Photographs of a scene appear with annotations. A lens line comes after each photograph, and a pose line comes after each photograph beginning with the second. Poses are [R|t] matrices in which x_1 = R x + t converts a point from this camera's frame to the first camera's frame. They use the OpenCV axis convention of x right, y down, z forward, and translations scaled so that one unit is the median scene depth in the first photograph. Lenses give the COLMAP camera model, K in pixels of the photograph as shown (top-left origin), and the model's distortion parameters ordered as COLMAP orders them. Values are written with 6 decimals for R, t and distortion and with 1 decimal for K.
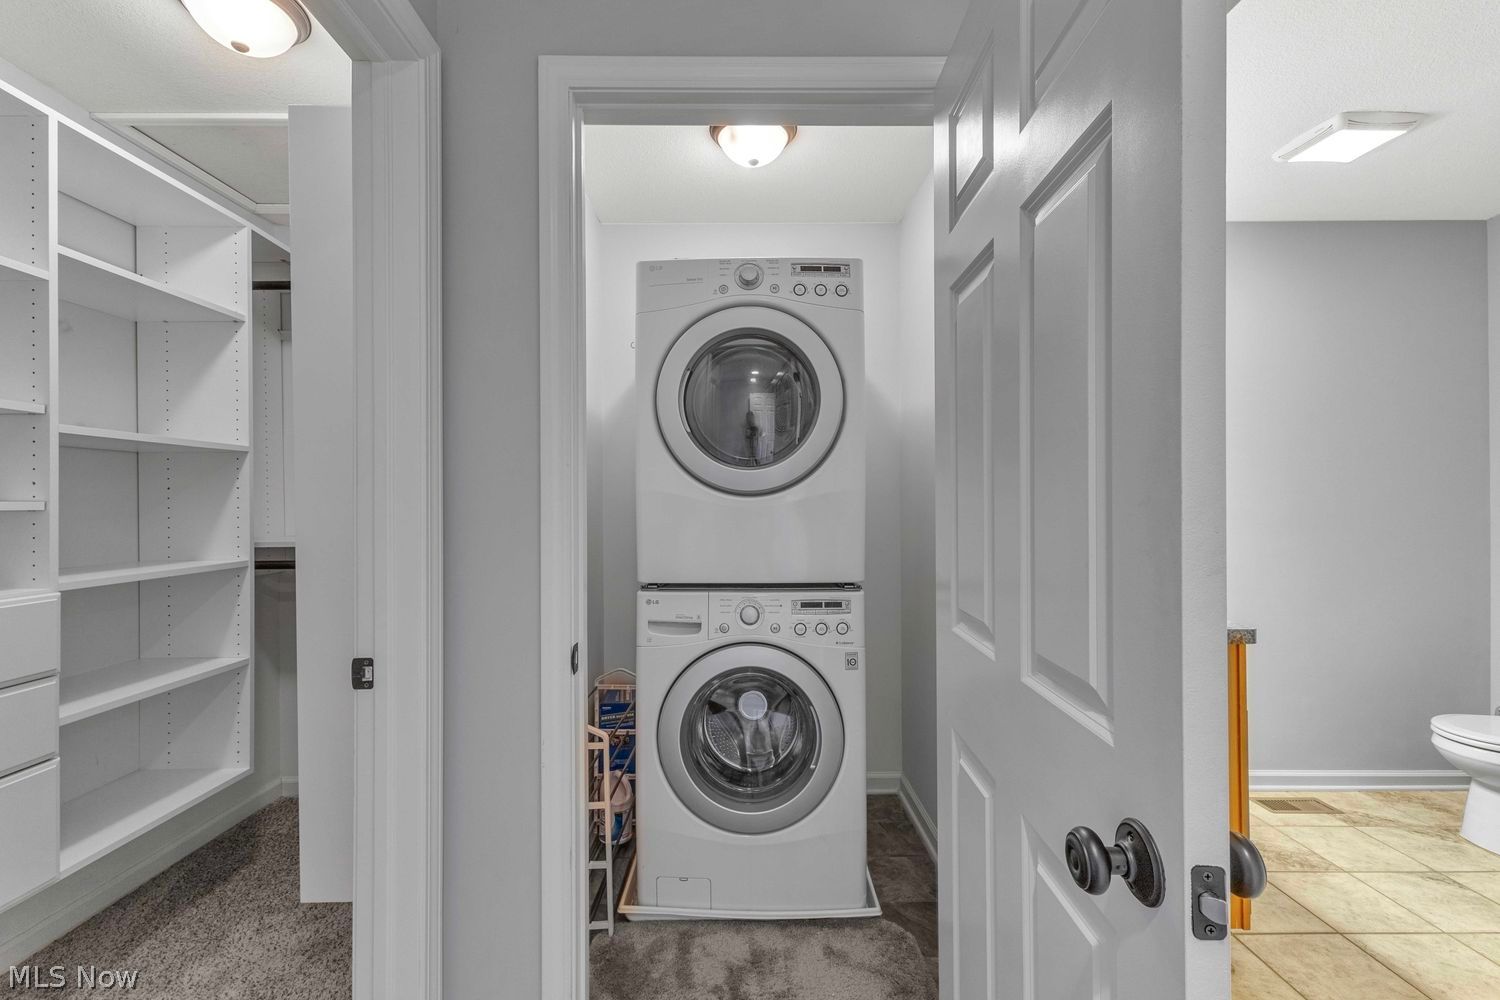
lens RADIAL K [[658.8, 0, 737.7], [0, 658.8, 494.0], [0, 0, 1]] dist [0.002063, -0.001794]
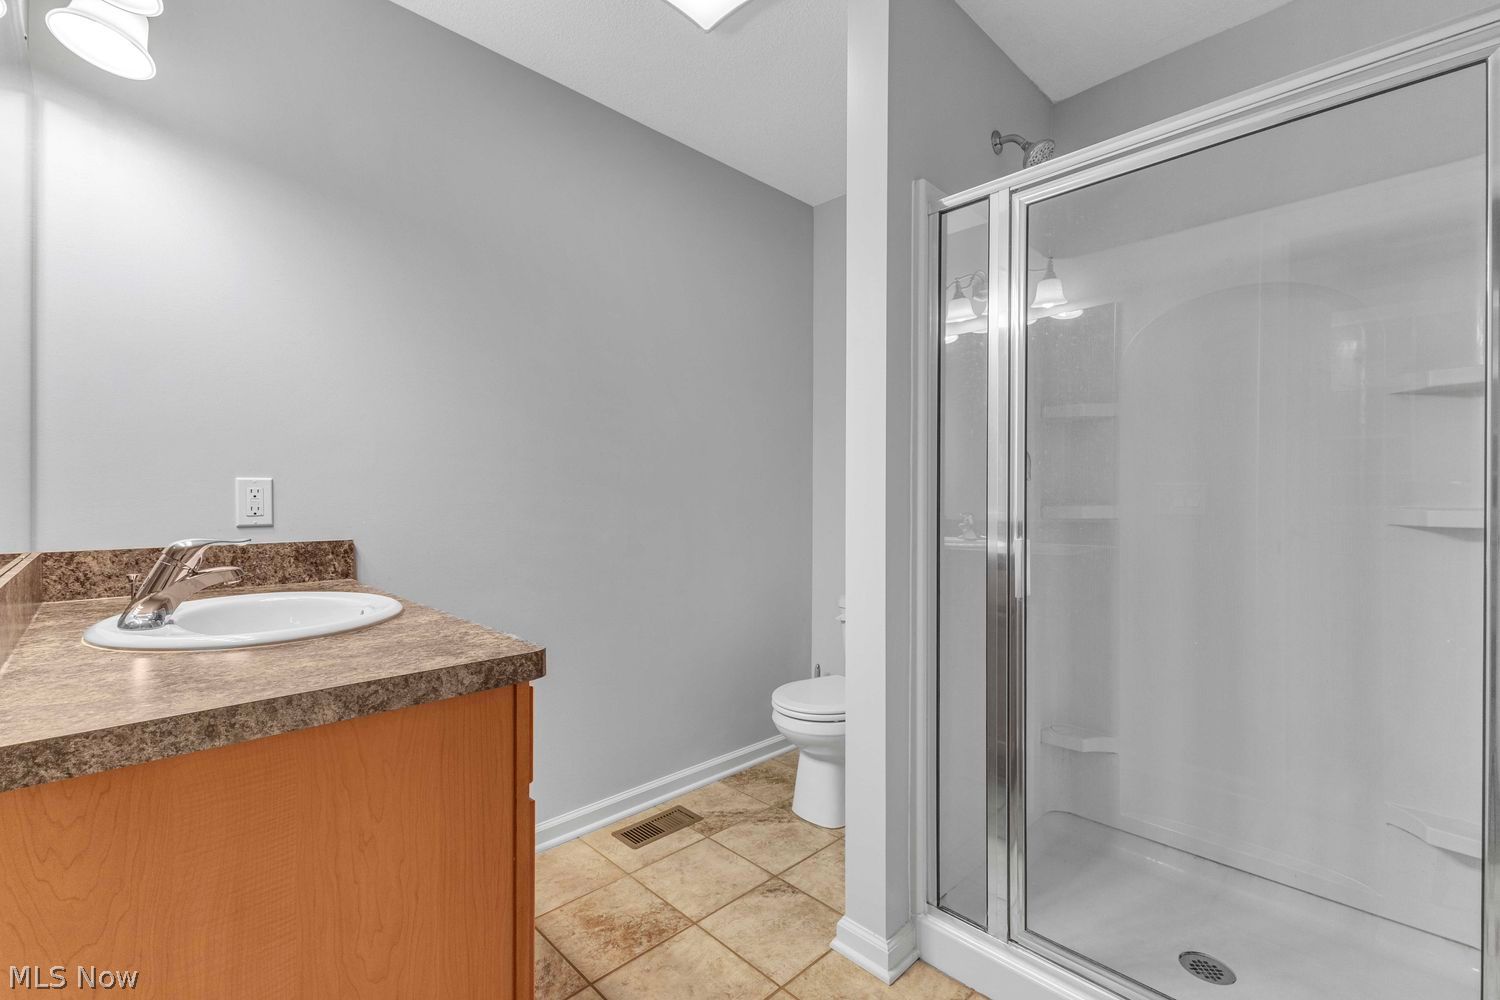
lens RADIAL K [[658.8, 0, 759.2], [0, 658.8, 498.9], [0, 0, 1]] dist [0.002063, -0.001794]
pose [[0.707675, -0.001005, 0.706538, 0.389335], [-0.006154, 0.999952, 0.007586, 0.055783], [-0.706511, -0.009716, 0.707635, 0.362515]]
